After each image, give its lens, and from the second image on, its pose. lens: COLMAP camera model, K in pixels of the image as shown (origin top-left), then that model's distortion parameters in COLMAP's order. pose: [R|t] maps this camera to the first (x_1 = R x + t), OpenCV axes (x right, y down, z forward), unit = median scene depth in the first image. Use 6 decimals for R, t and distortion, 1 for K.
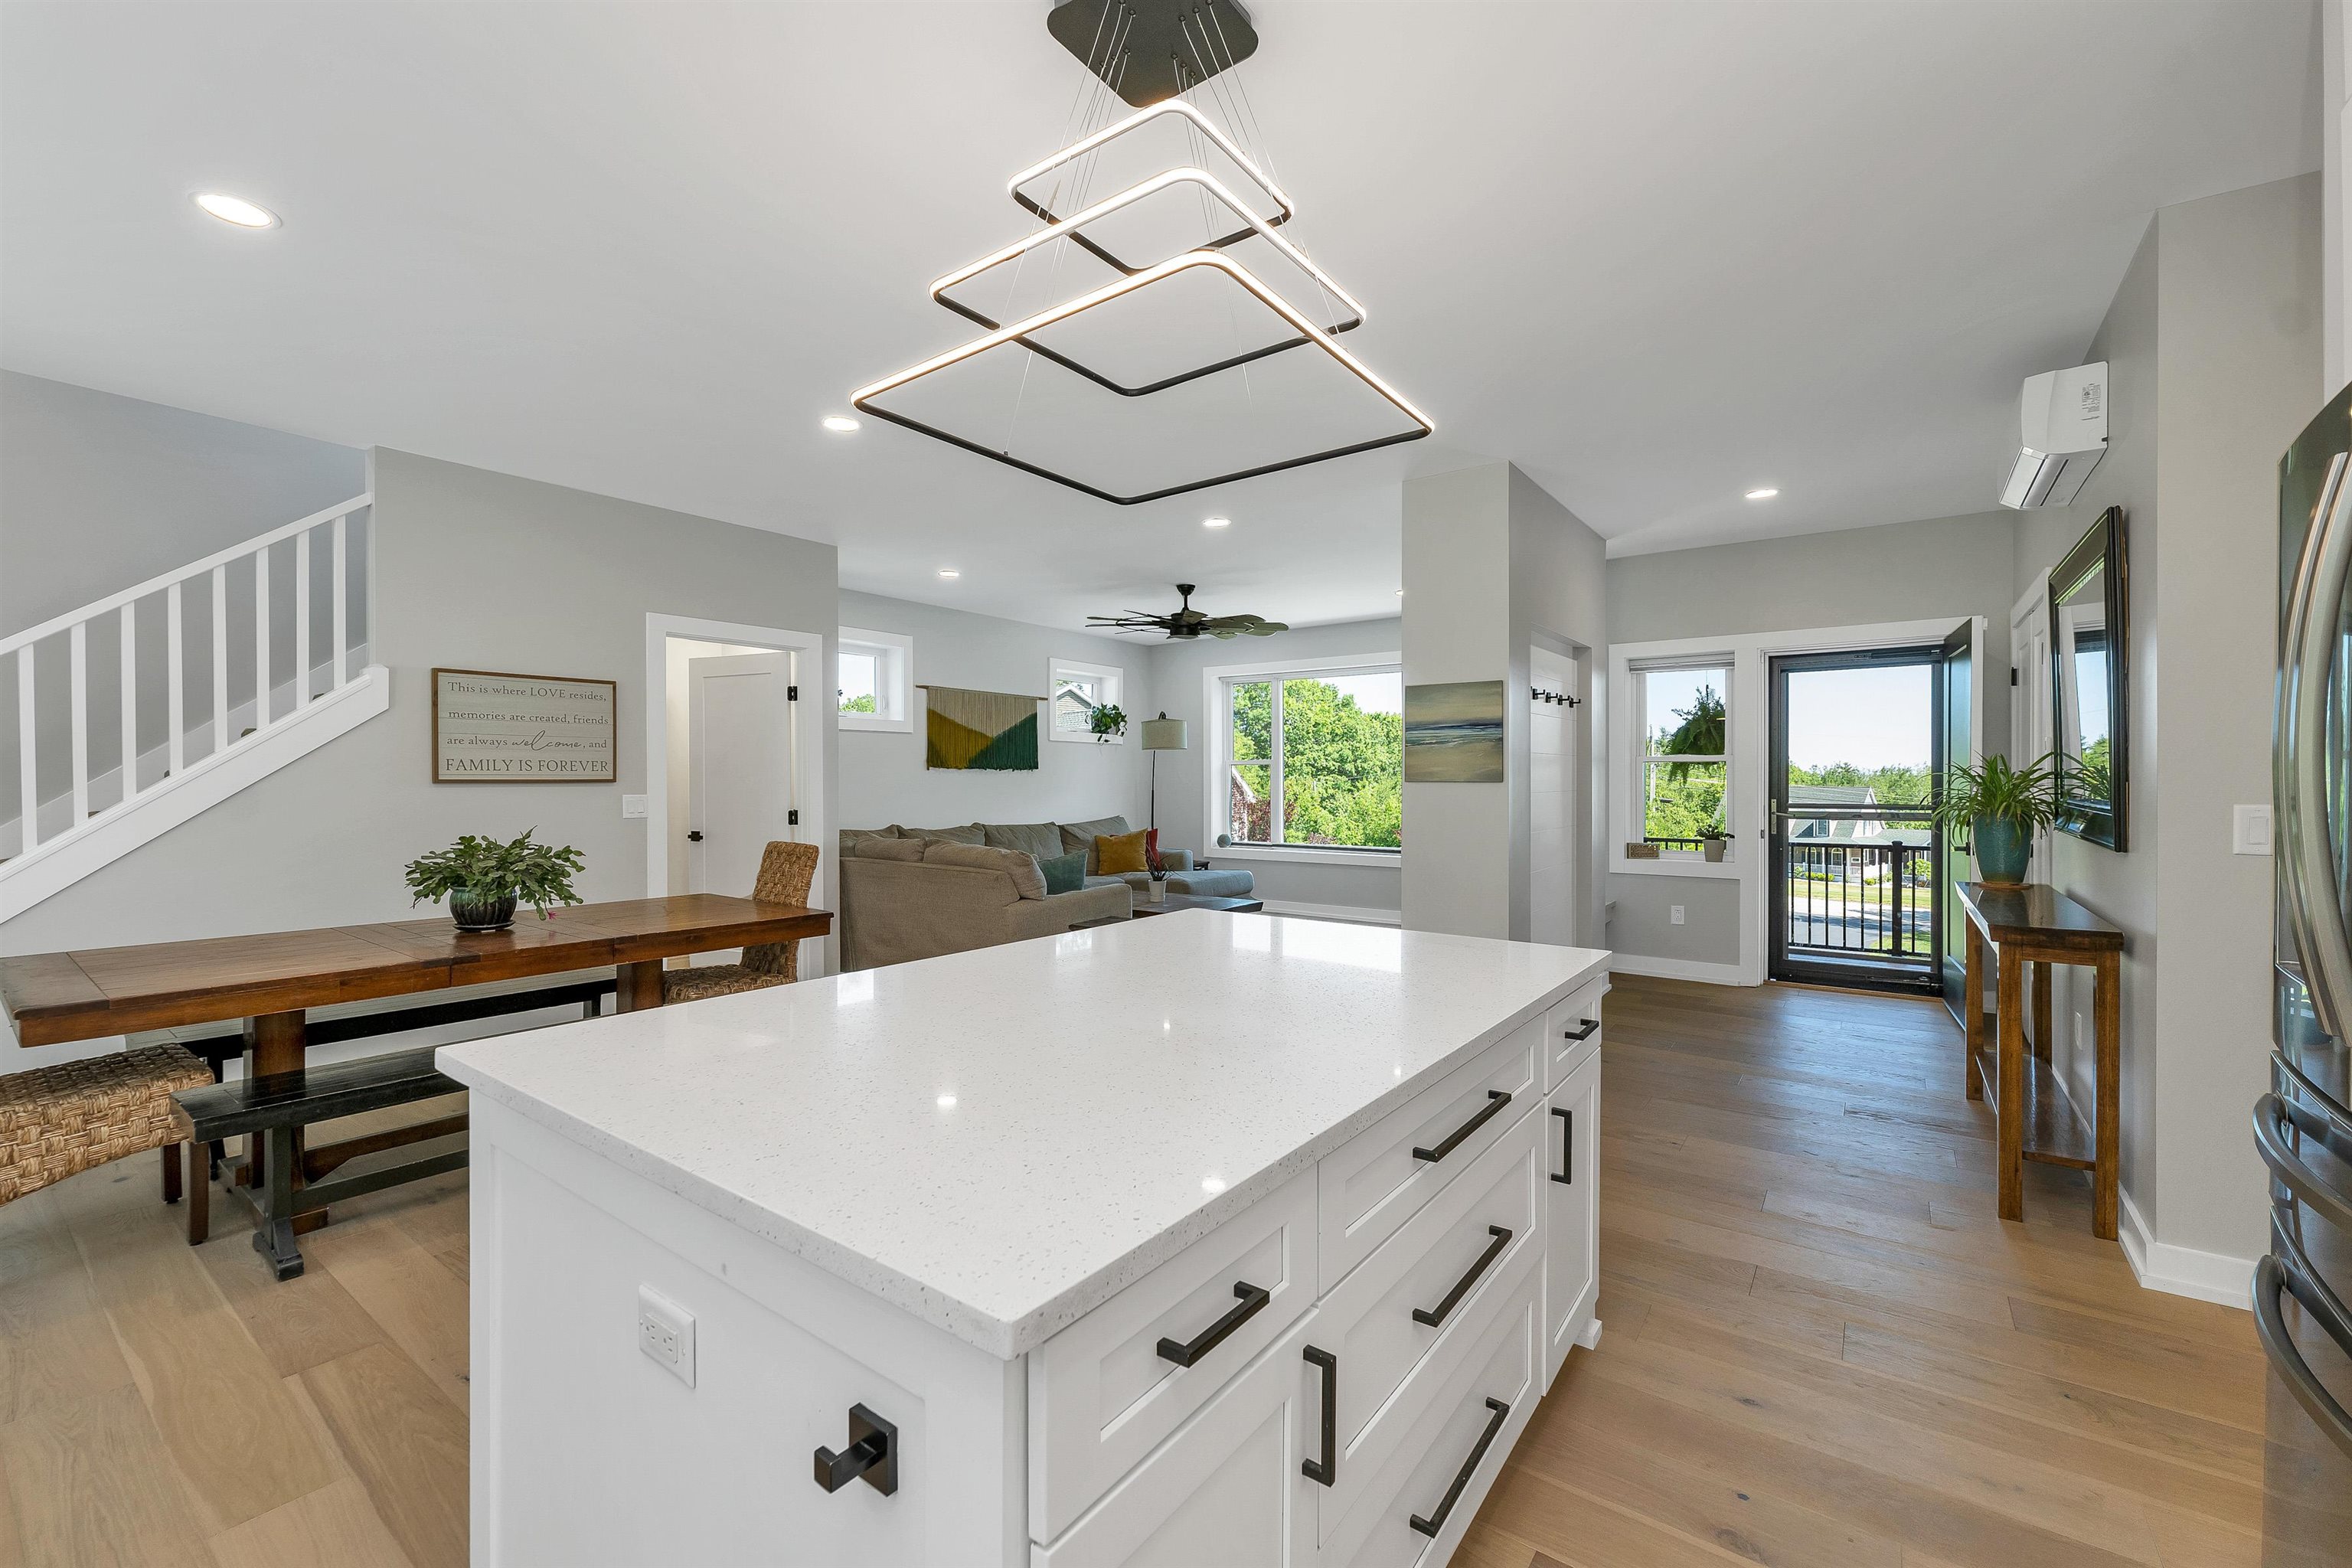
lens RADIAL K [[972.7, 0, 1170.9], [0, 972.7, 779.3], [0, 0, 1]] dist [0.002028, 0.000346]
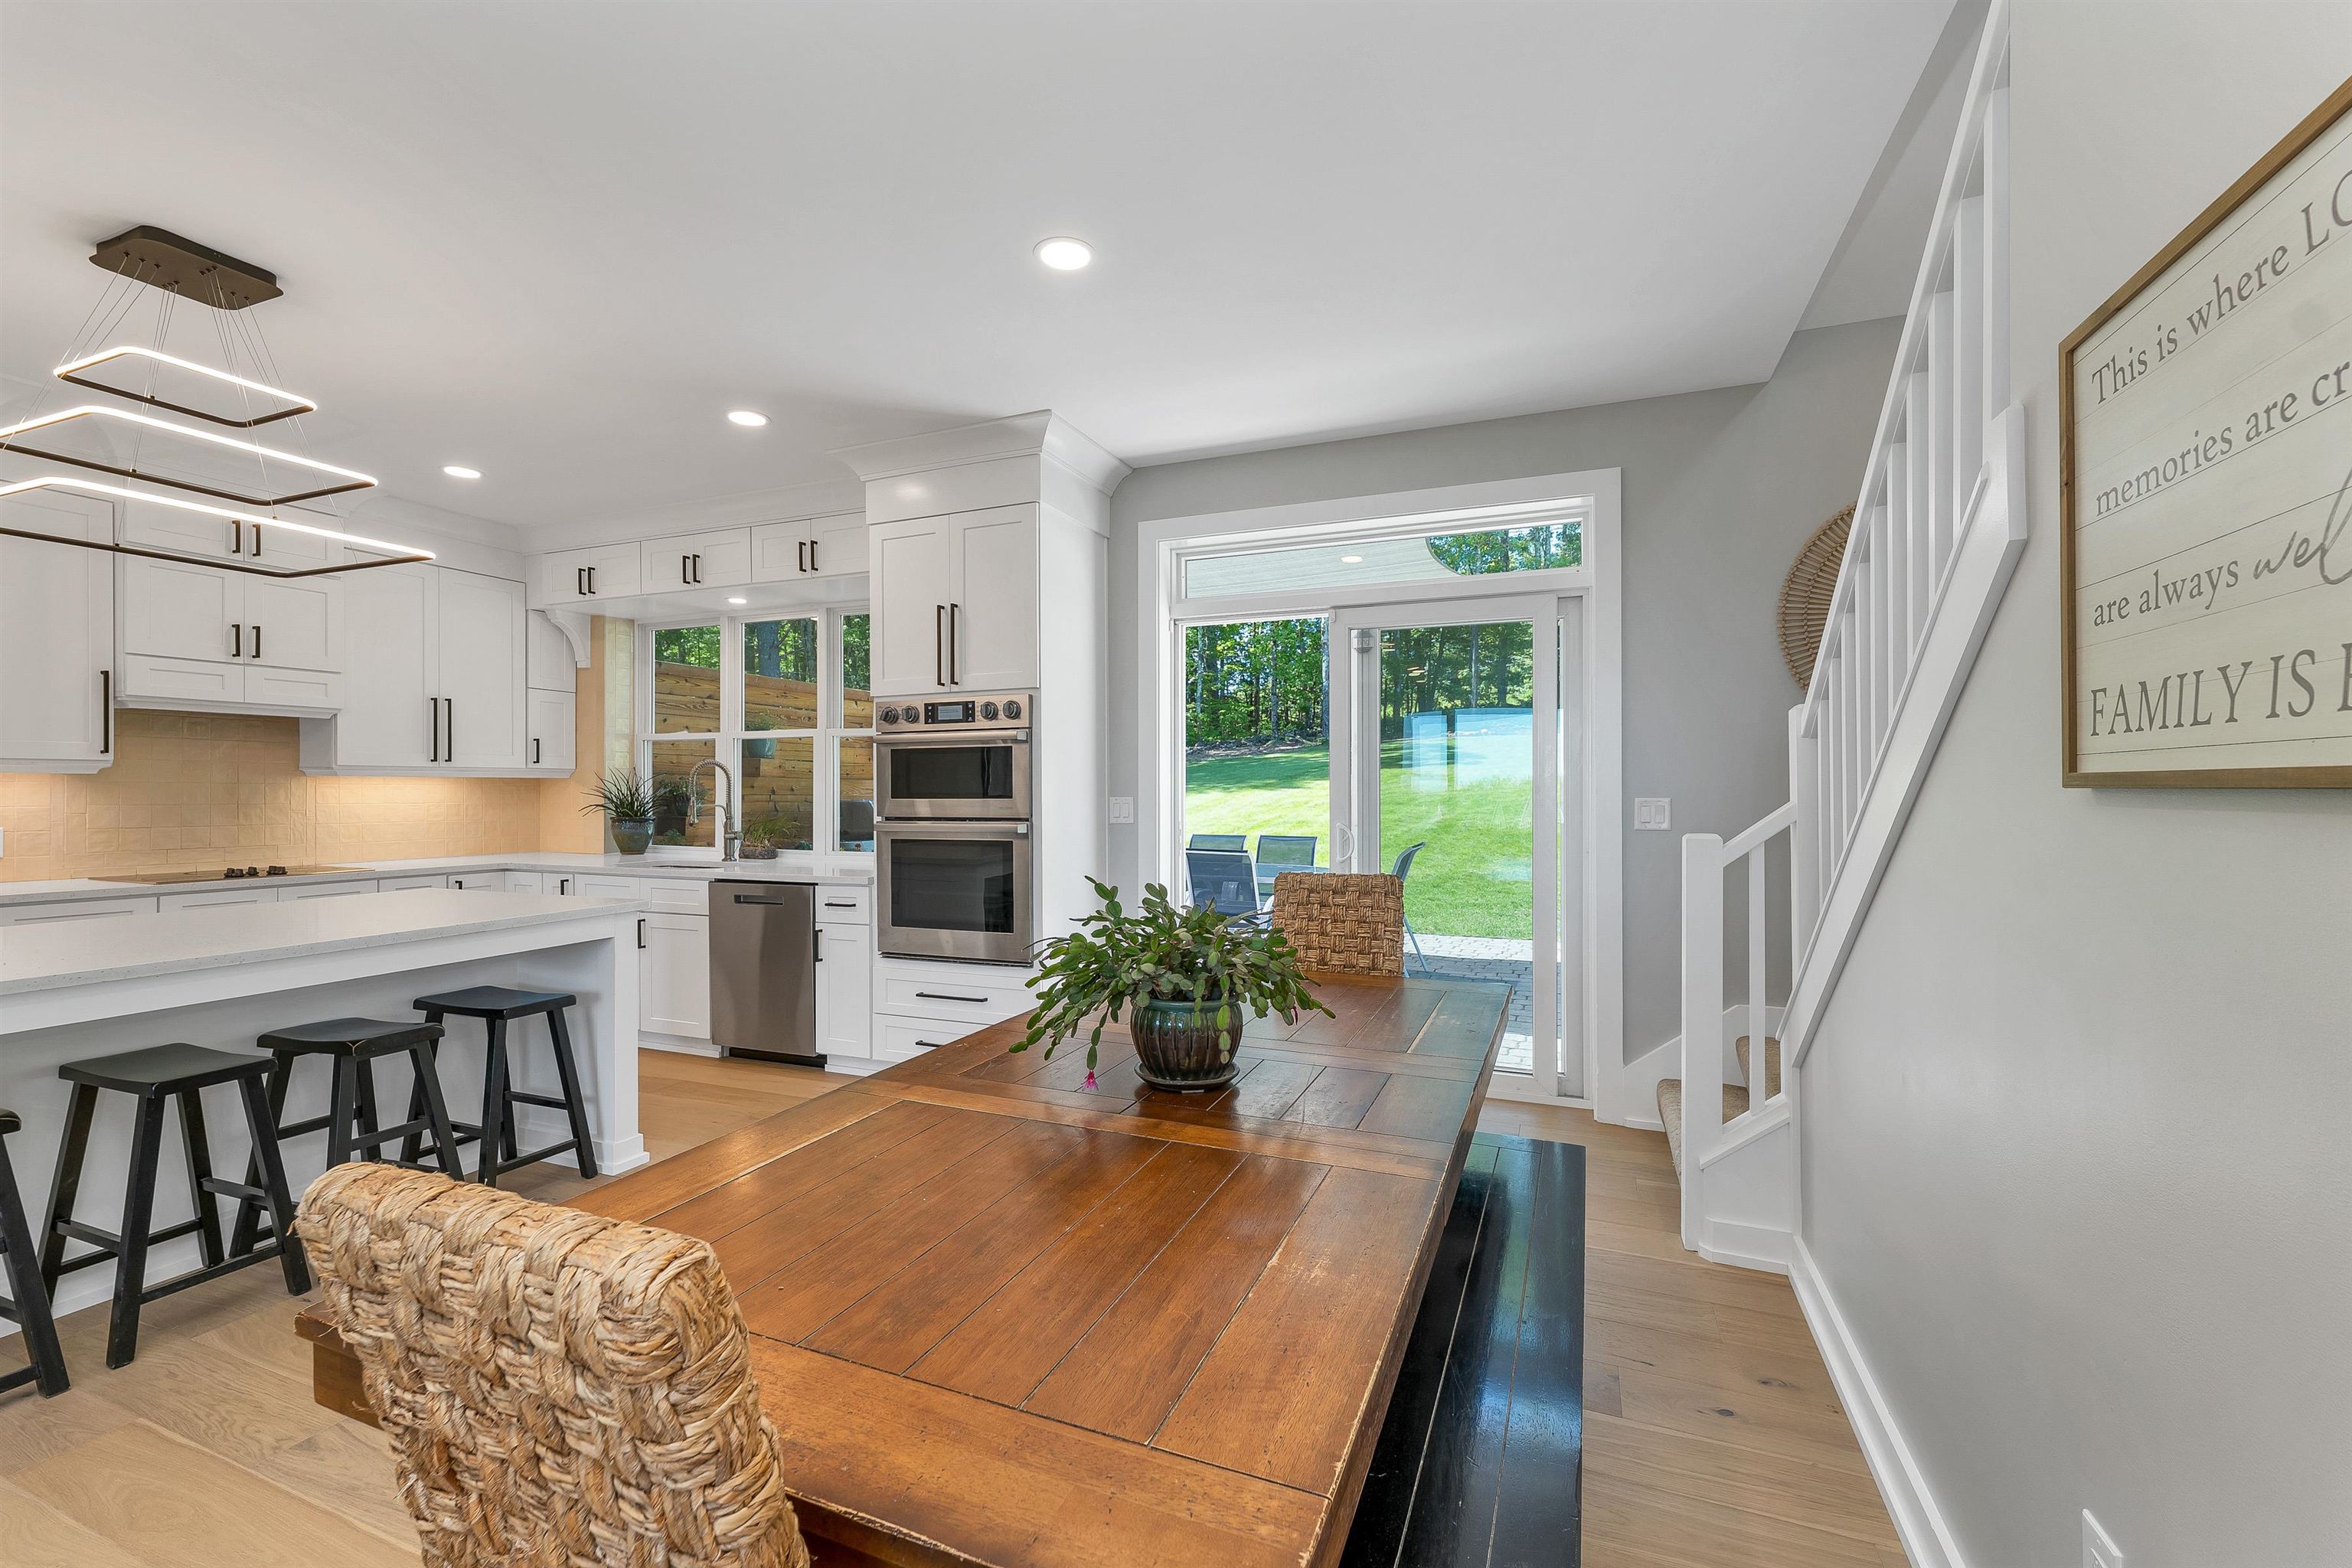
lens RADIAL K [[972.7, 0, 1169.3], [0, 972.7, 794.6], [0, 0, 1]] dist [0.002028, 0.000346]
pose [[-0.971746, 0.001677, -0.236025, -0.431352], [0.000299, 0.999983, 0.005873, 0.003546], [0.236031, 0.005637, -0.971729, 1.090726]]
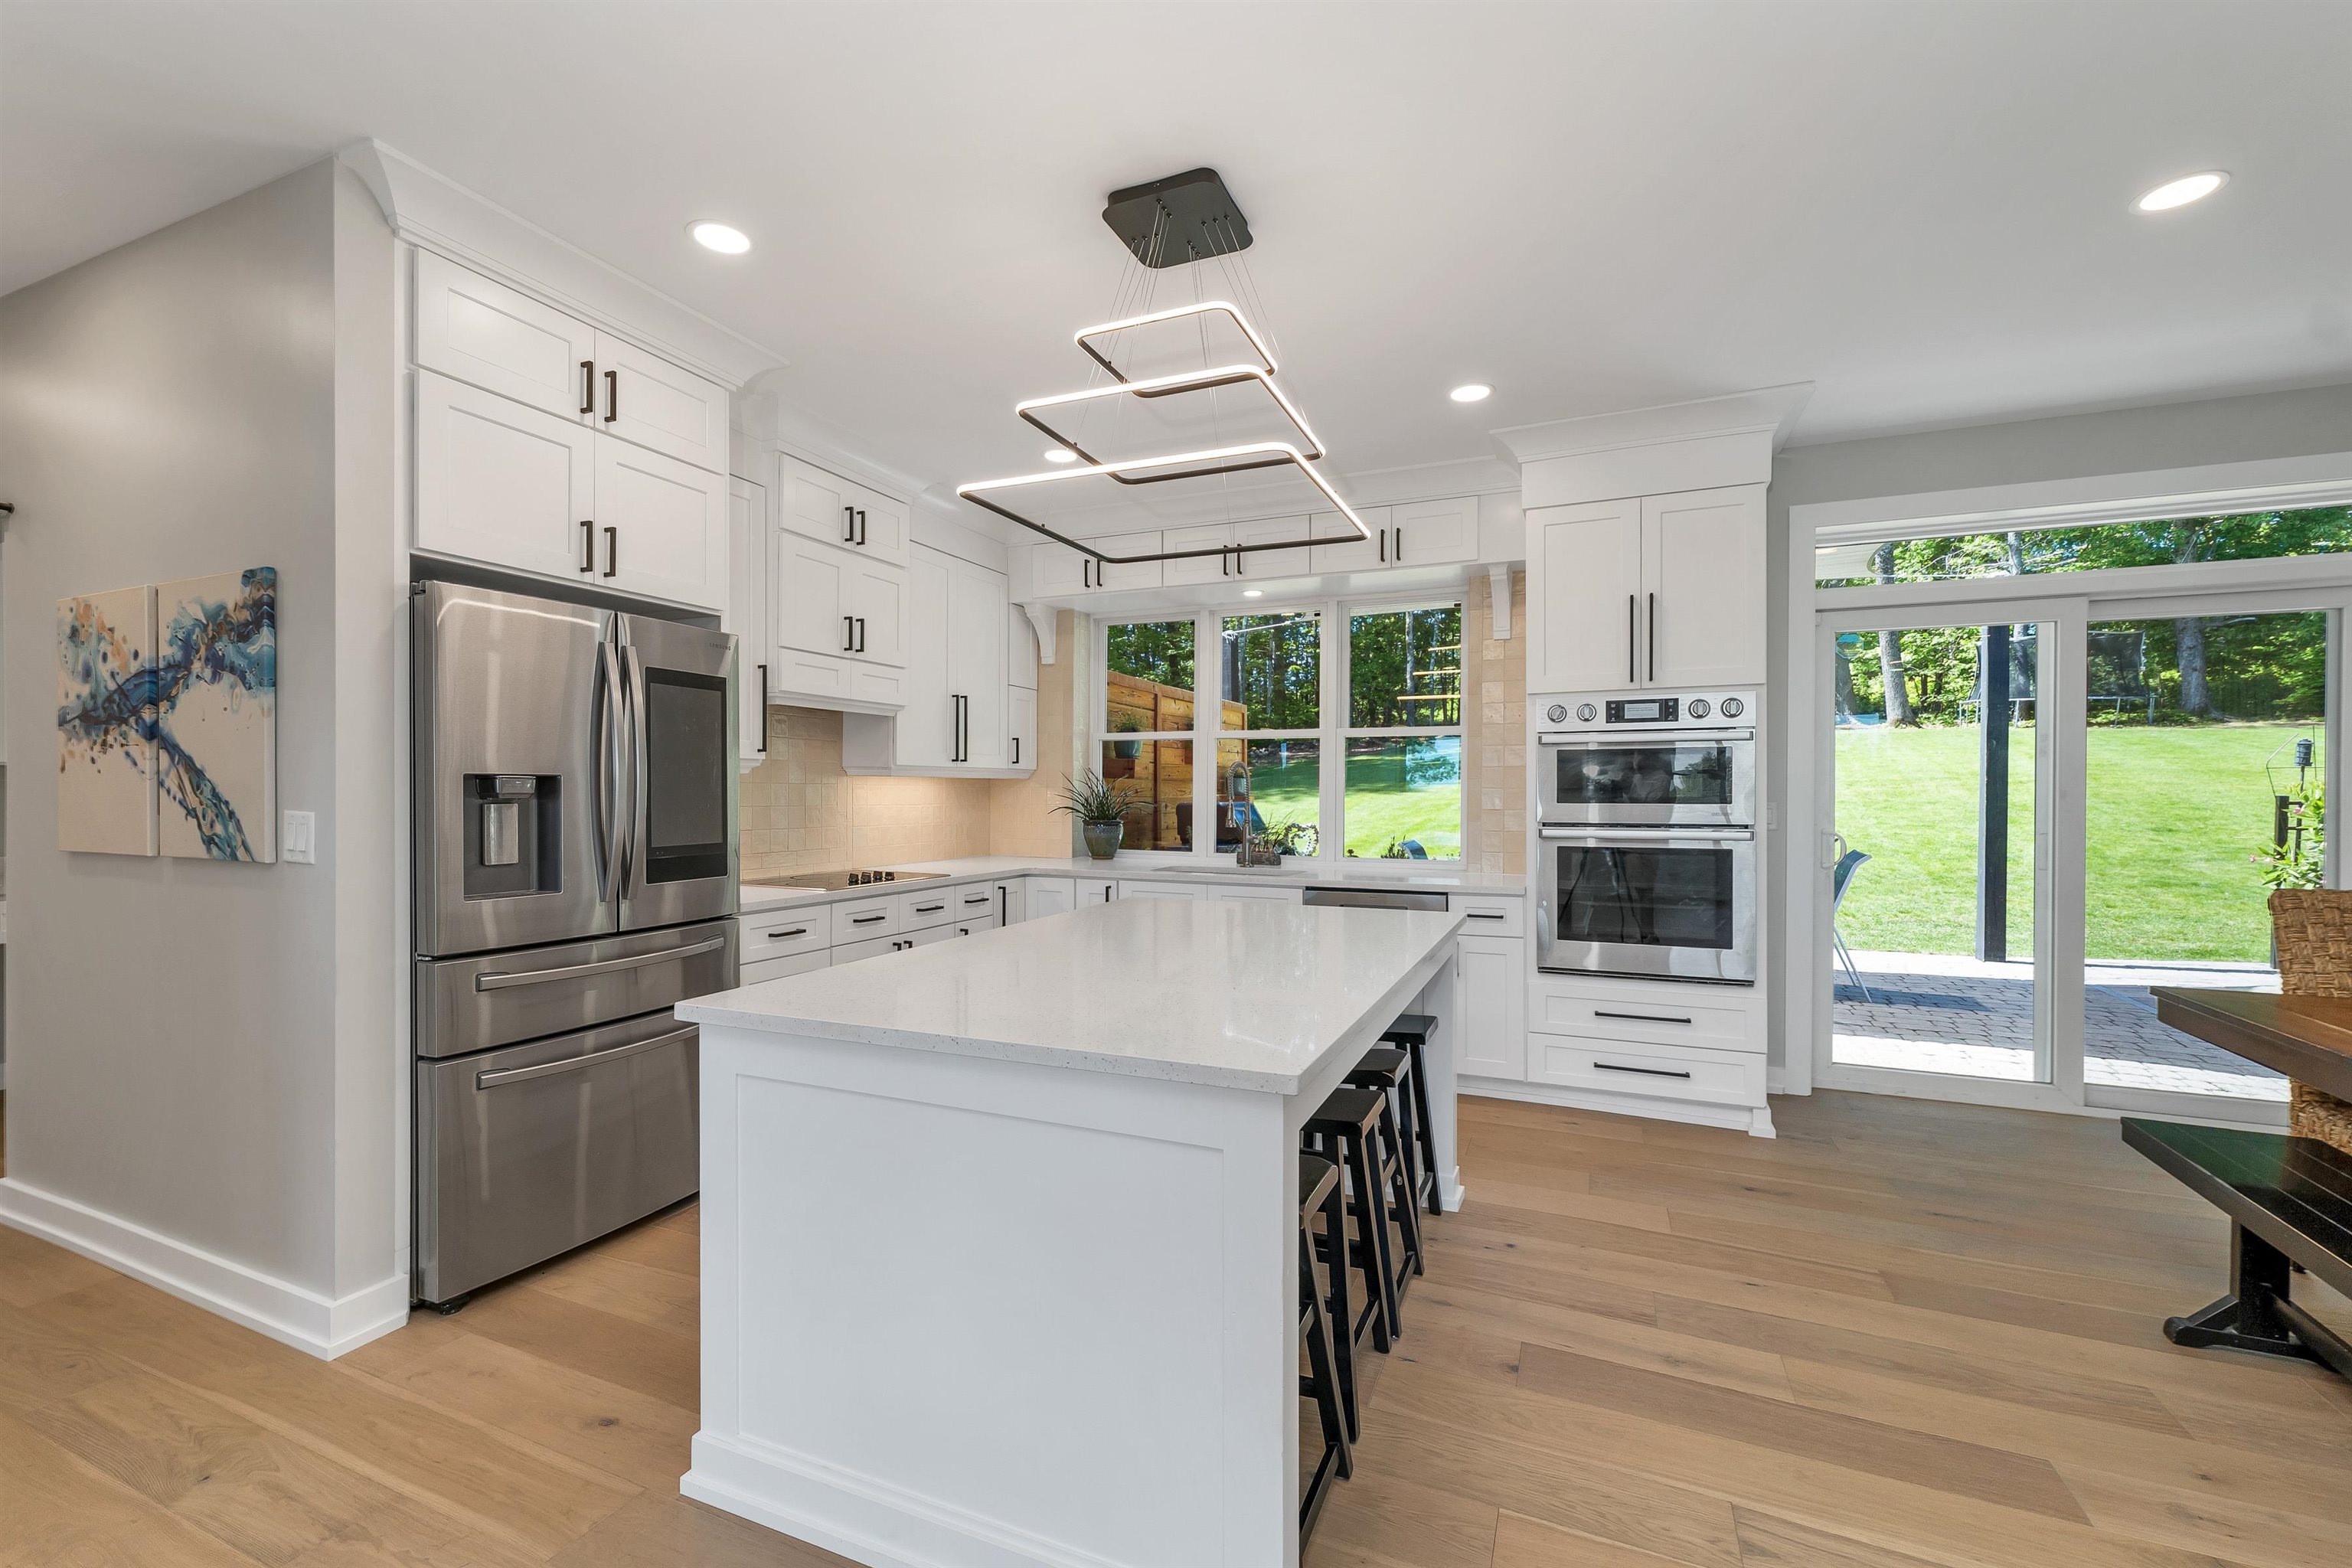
lens RADIAL K [[972.7, 0, 1164.8], [0, 972.7, 786.3], [0, 0, 1]] dist [0.002028, 0.000346]
pose [[-0.975850, -0.004052, -0.218405, 0.111260], [-0.003370, 0.999988, -0.003496, 0.002483], [0.218417, -0.002675, -0.975852, 0.905231]]
